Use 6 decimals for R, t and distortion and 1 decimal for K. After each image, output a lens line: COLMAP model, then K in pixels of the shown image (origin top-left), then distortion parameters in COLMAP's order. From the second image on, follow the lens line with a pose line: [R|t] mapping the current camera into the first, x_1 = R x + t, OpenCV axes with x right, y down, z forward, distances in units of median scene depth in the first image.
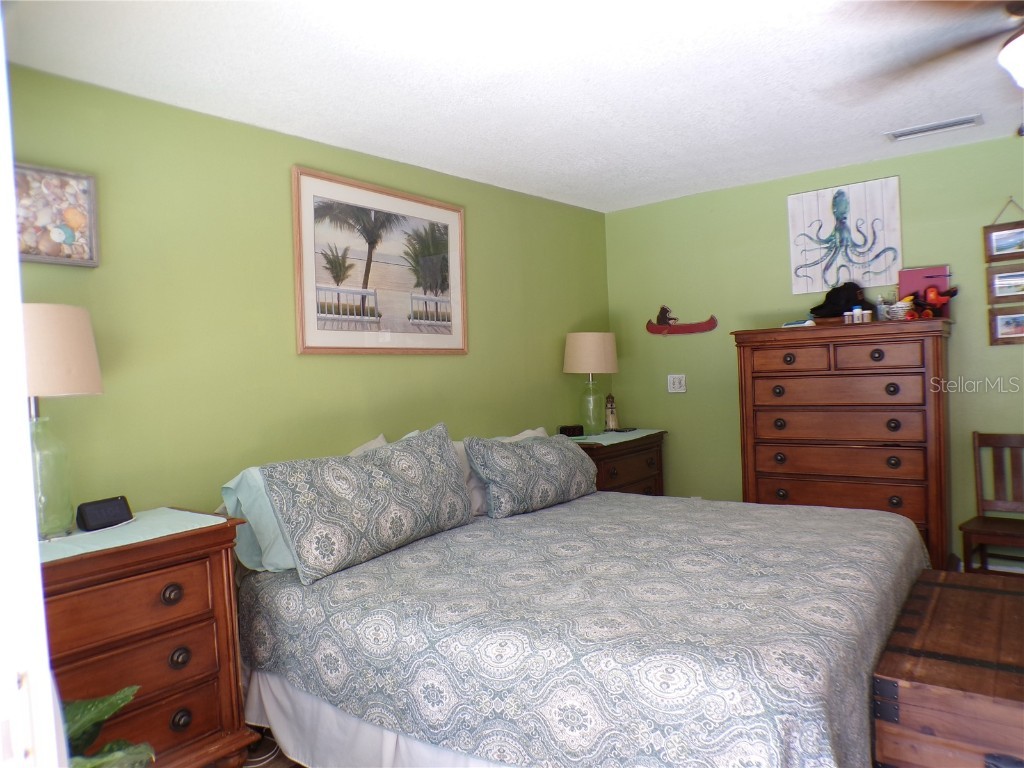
lens RADIAL K [[697.5, 0, 516.2], [0, 697.5, 386.6], [0, 0, 1]] dist [-0.039140, 0.019087]
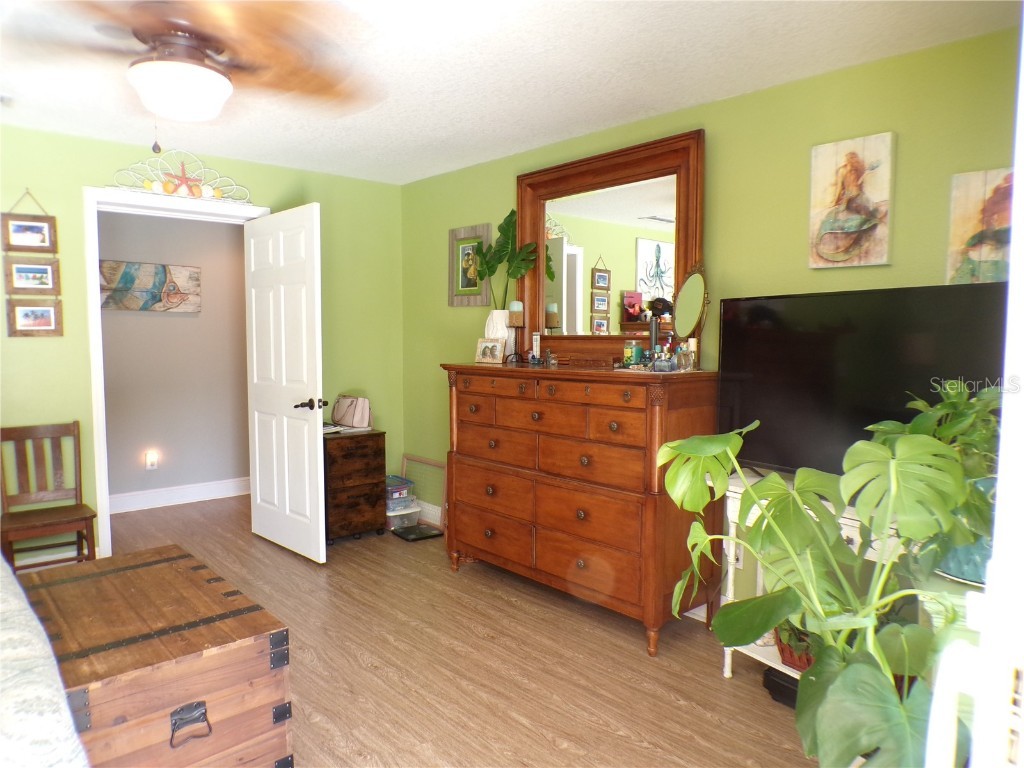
lens RADIAL K [[697.5, 0, 513.0], [0, 697.5, 385.0], [0, 0, 1]] dist [-0.039140, 0.019087]
pose [[0.209618, -0.025024, 0.977463, -0.131464], [0.015548, 0.999631, 0.022257, -0.002311], [-0.977660, 0.010532, 0.209930, 0.113478]]
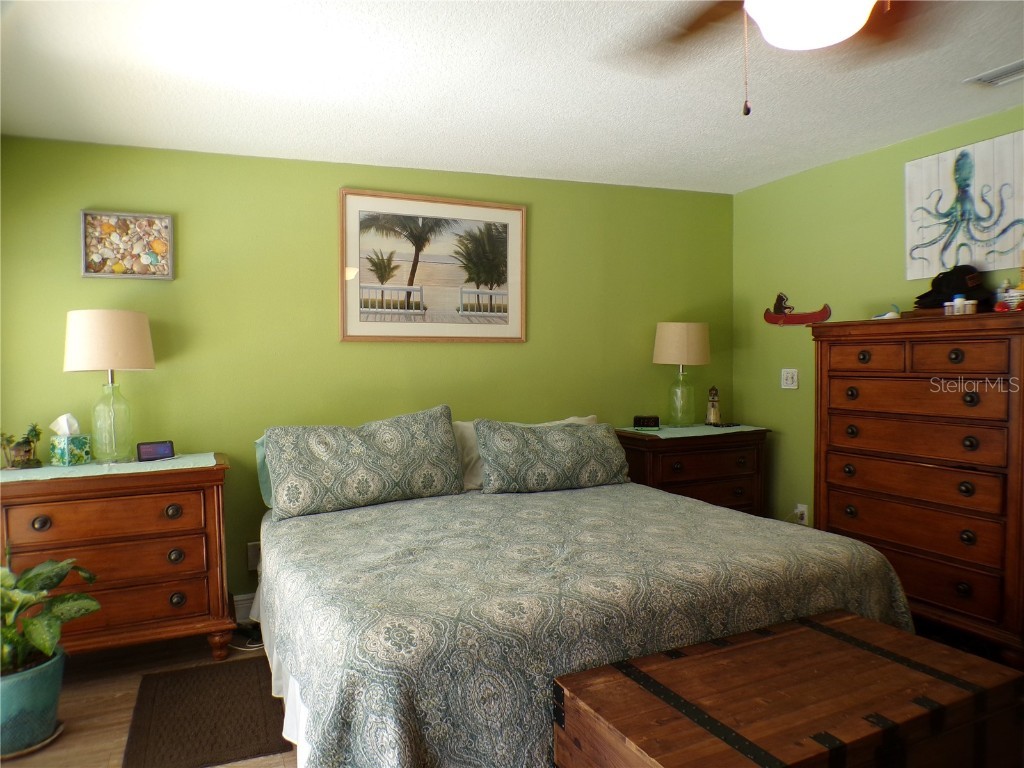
lens RADIAL K [[697.5, 0, 516.2], [0, 697.5, 388.7], [0, 0, 1]] dist [-0.039140, 0.019087]
pose [[0.885380, 0.053505, -0.461778, 0.497955], [-0.036932, 0.998310, 0.044861, -0.027871], [0.463398, -0.022665, 0.885860, 0.041940]]
